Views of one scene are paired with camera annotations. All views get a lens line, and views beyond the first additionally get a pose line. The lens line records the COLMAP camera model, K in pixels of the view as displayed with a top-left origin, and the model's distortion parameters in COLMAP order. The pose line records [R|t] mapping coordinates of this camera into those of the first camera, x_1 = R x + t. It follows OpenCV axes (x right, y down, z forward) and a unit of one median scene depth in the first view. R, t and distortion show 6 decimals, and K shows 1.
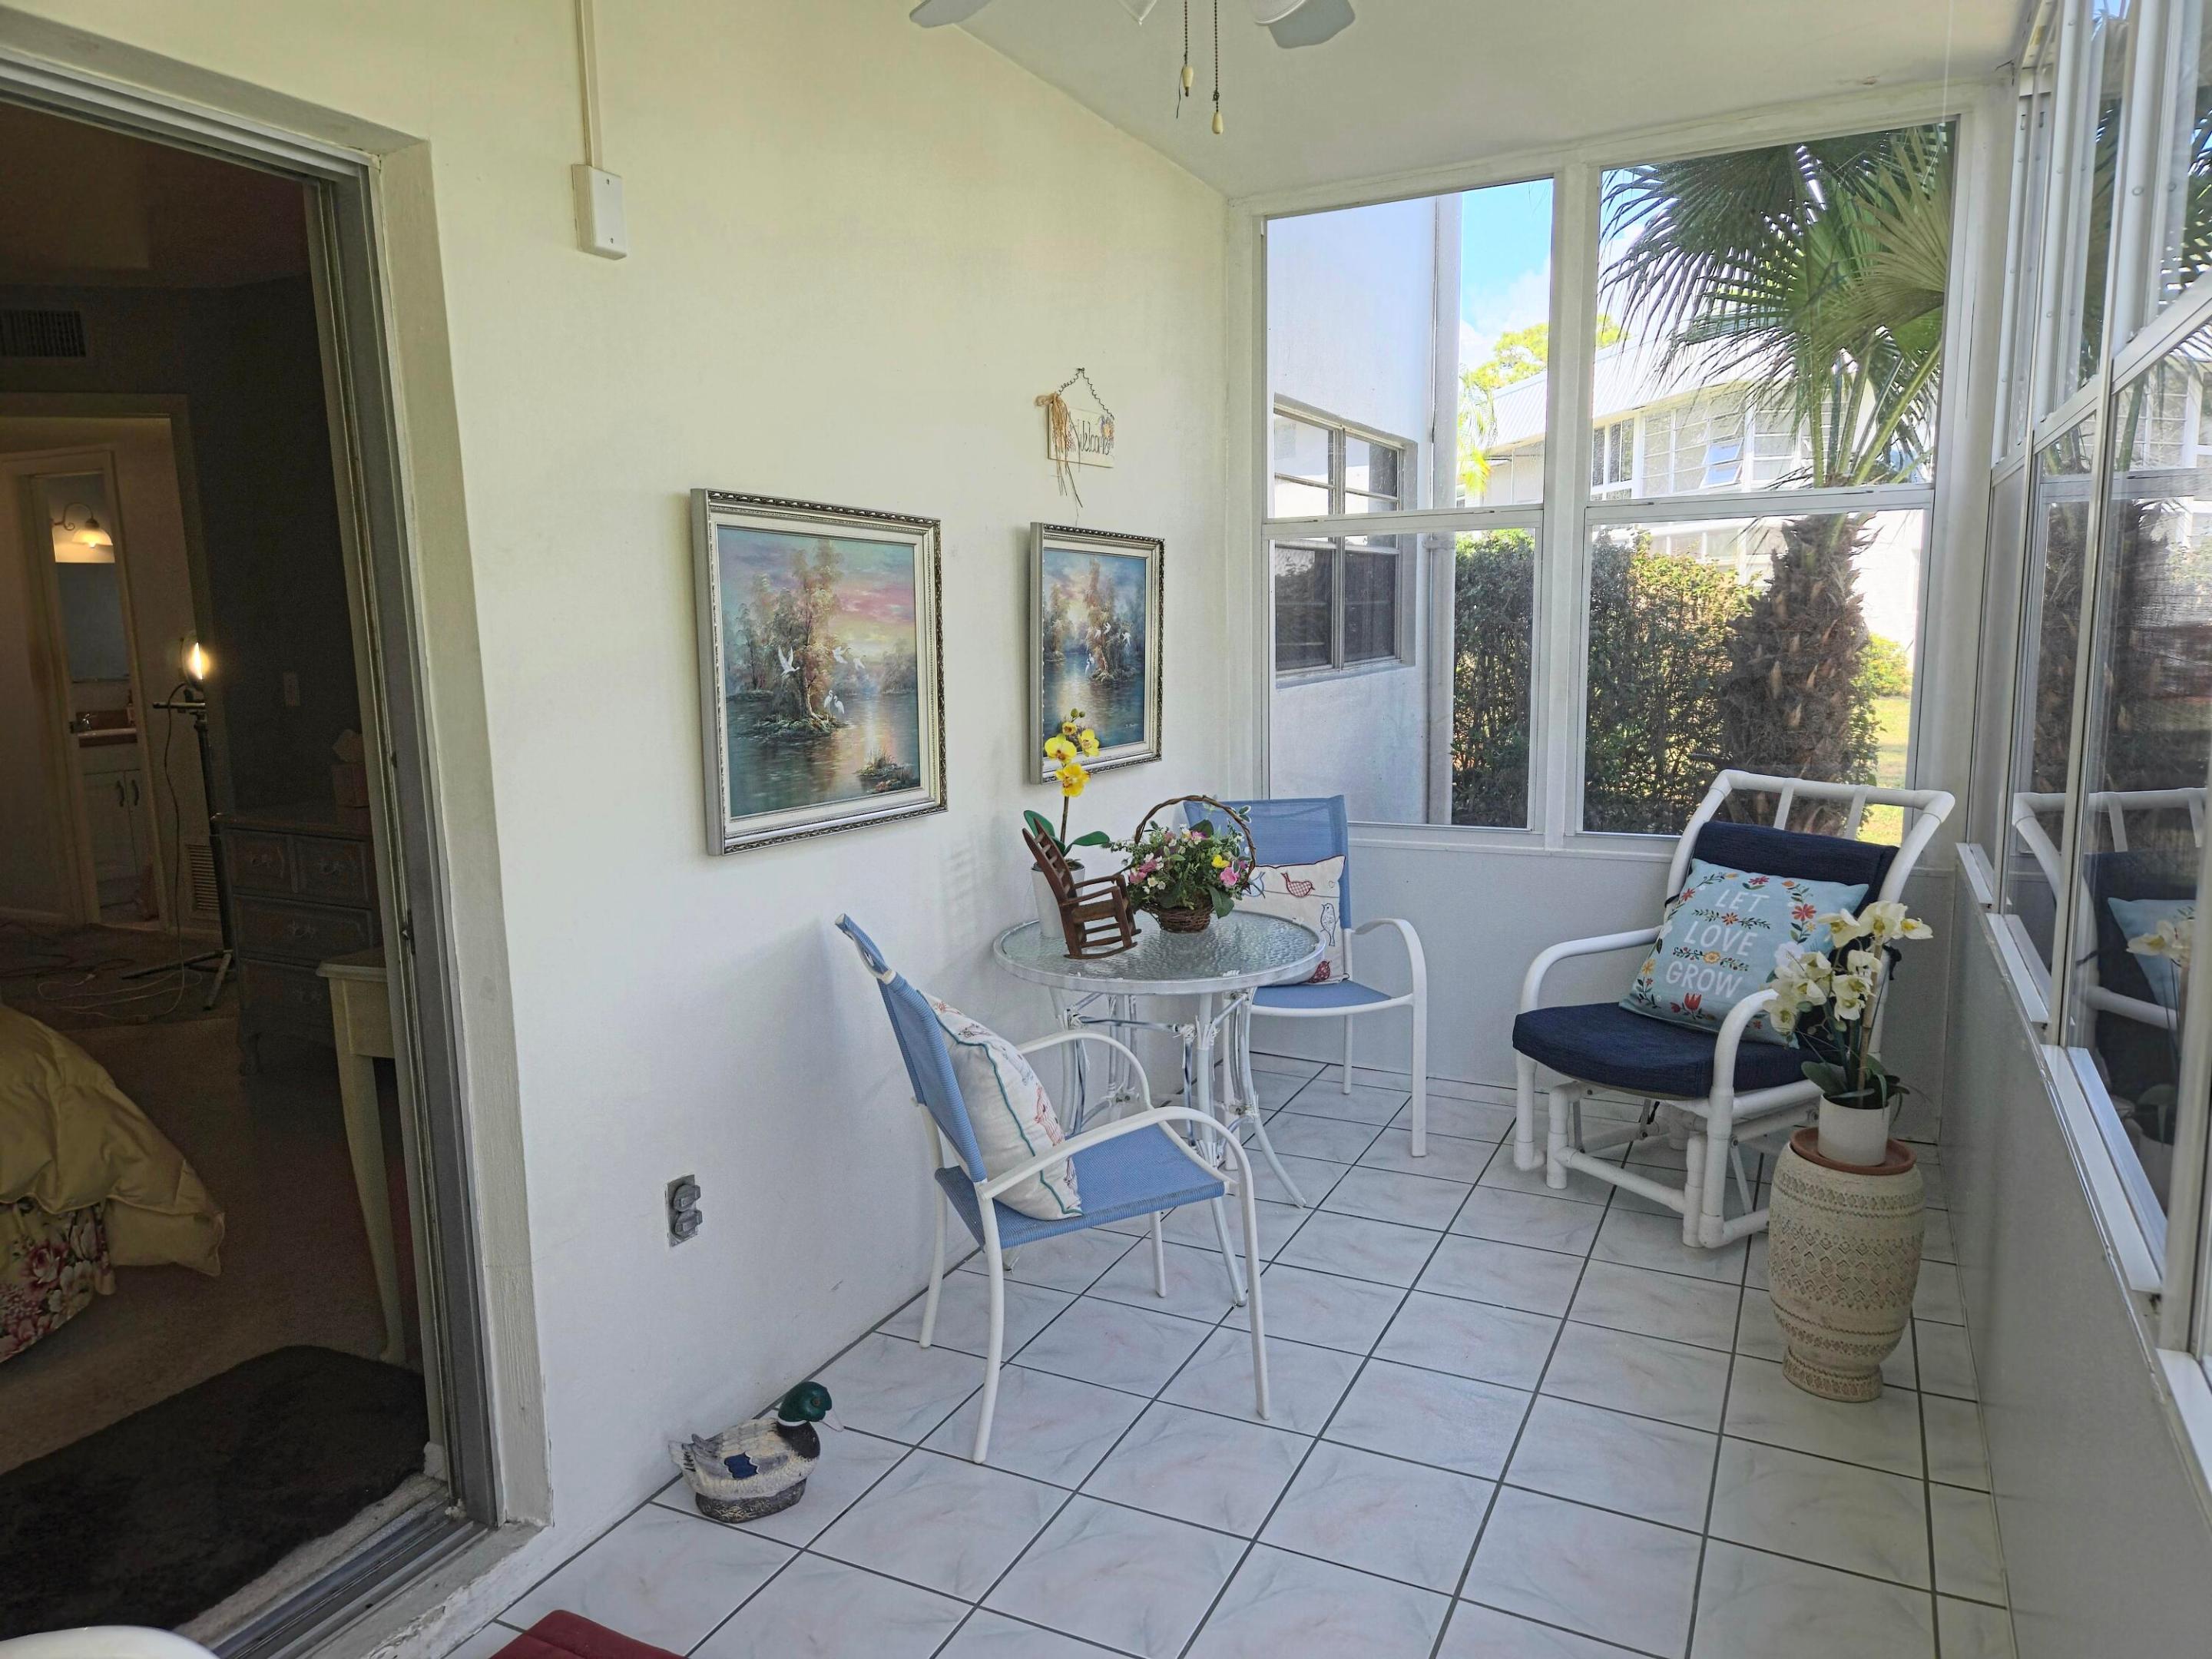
lens RADIAL K [[1504.2, 0, 1115.8], [0, 1504.2, 841.5], [0, 0, 1]] dist [0.072319, -0.053792]
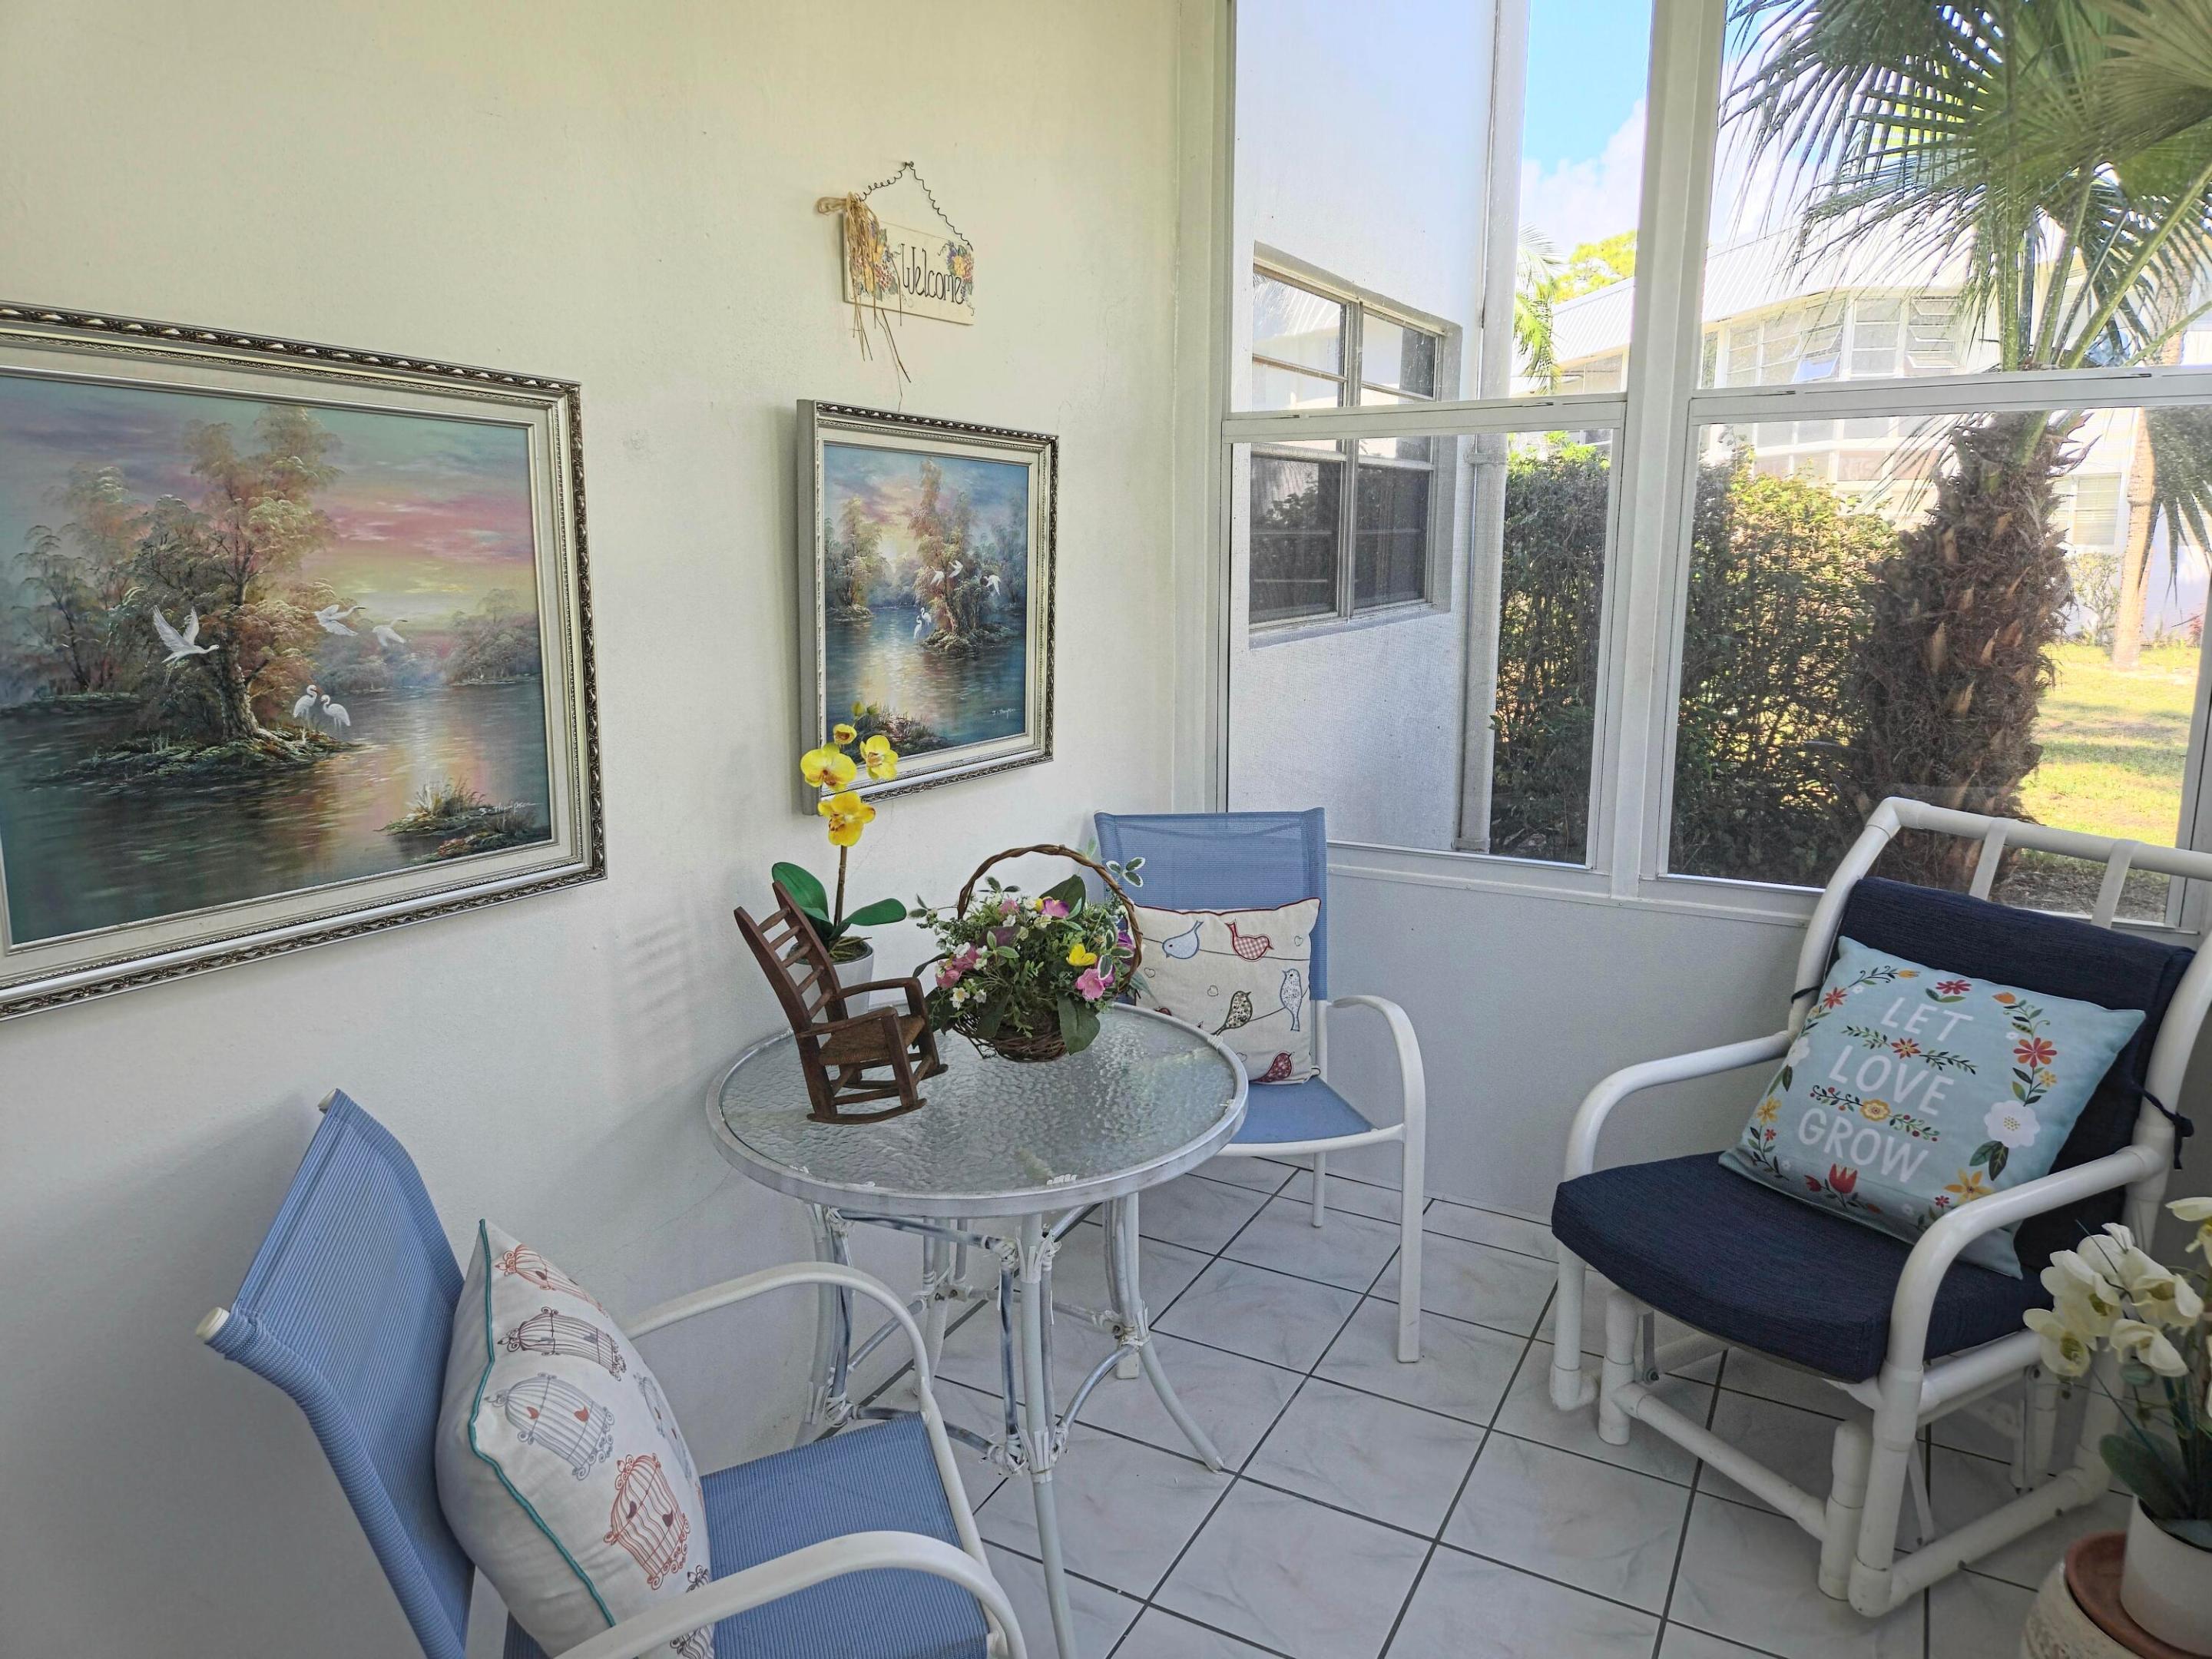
lens RADIAL K [[1504.2, 0, 1098.3], [0, 1504.2, 814.9], [0, 0, 1]] dist [0.072319, -0.053792]
pose [[0.998691, 0.024722, -0.044787, 0.091031], [-0.023136, 0.999099, 0.035580, -0.059263], [0.045626, -0.034497, 0.998363, 0.340982]]
